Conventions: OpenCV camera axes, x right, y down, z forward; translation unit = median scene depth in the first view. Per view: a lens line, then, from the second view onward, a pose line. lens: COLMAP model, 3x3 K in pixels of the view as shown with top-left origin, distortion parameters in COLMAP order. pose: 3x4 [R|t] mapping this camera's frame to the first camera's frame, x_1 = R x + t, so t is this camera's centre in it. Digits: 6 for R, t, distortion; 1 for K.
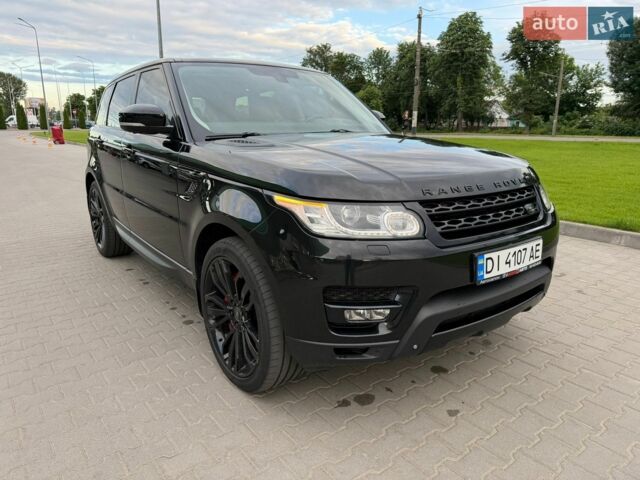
lens RADIAL K [[476.1, 0, 321.9], [0, 476.1, 244.3], [0, 0, 1]] dist [0.009872, 0.002972]
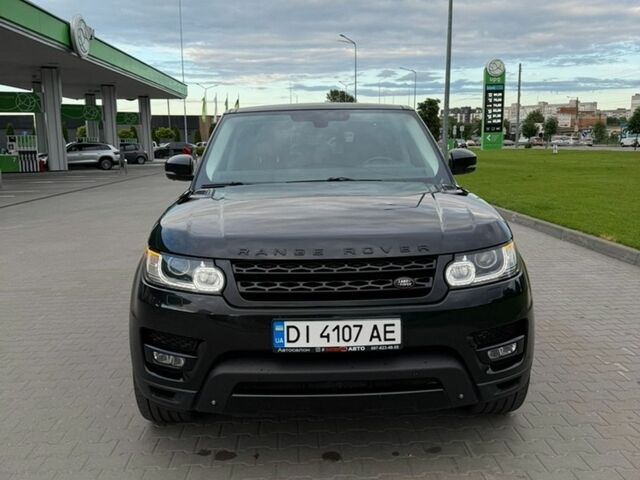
lens RADIAL K [[648.4, 0, 294.6], [0, 648.4, 238.4], [0, 0, 1]] dist [0.012997, -0.006434]
pose [[0.795123, 0.068908, -0.602521, 1.048433], [-0.126203, 0.990574, -0.053258, -0.071465], [0.593172, 0.118386, 0.796324, -0.039948]]
